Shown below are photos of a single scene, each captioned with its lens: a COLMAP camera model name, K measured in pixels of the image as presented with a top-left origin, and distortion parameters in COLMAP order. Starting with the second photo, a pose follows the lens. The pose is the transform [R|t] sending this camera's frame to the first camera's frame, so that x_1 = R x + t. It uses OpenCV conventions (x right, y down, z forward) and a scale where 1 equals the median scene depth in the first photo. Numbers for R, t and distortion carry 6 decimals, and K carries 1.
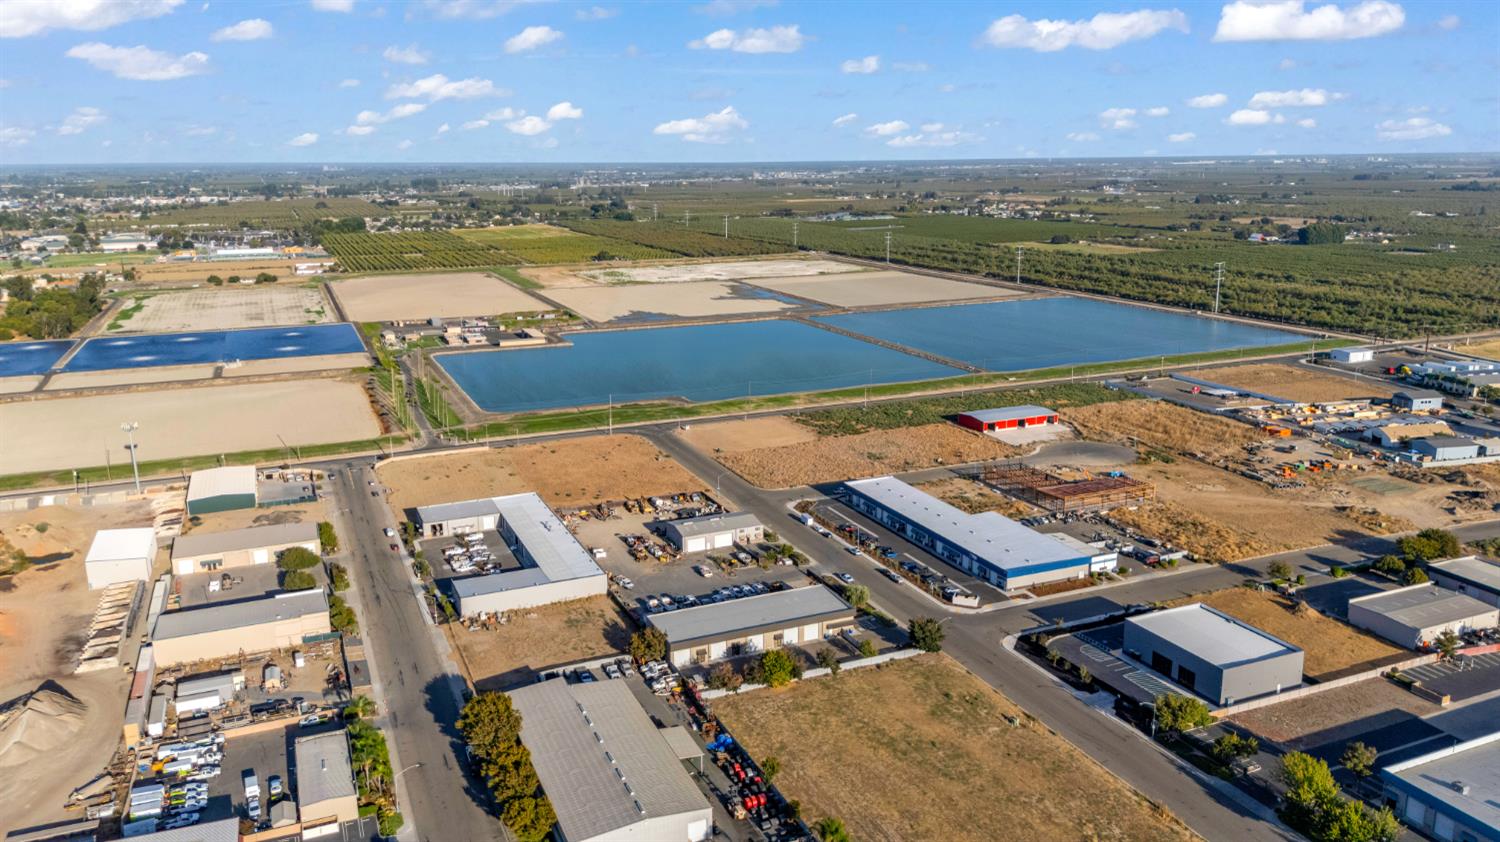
lens RADIAL K [[1107.6, 0, 747.3], [0, 1107.6, 415.1], [0, 0, 1]] dist [0.063901, -0.054776]
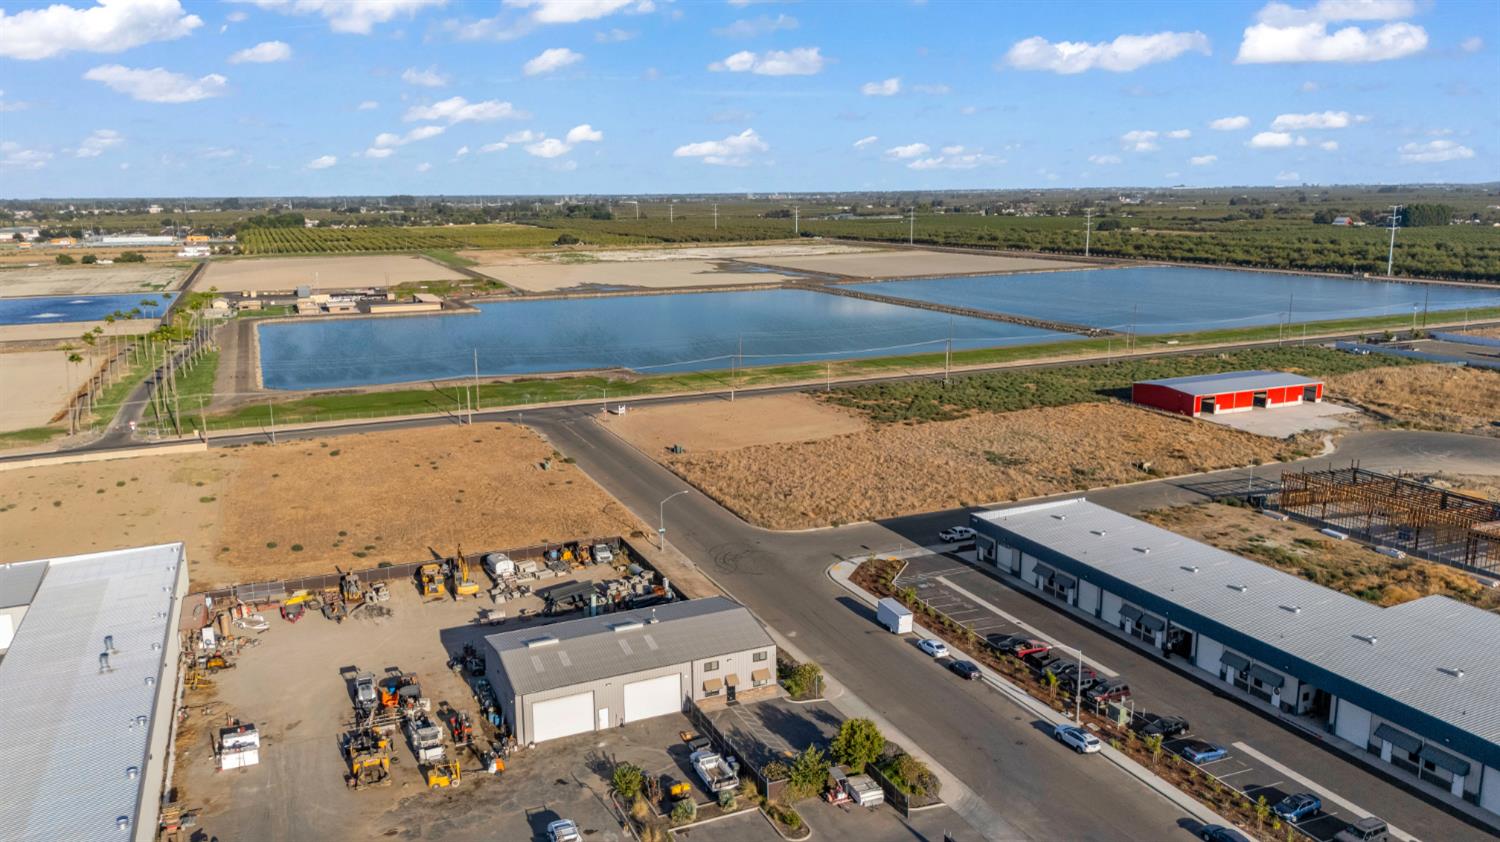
lens RADIAL K [[1107.6, 0, 753.8], [0, 1107.6, 430.4], [0, 0, 1]] dist [0.063901, -0.054776]
pose [[0.999934, -0.002758, 0.011119, 0.003452], [0.002919, 0.999891, -0.014501, 0.033996], [-0.011078, 0.014532, 0.999833, 0.563438]]
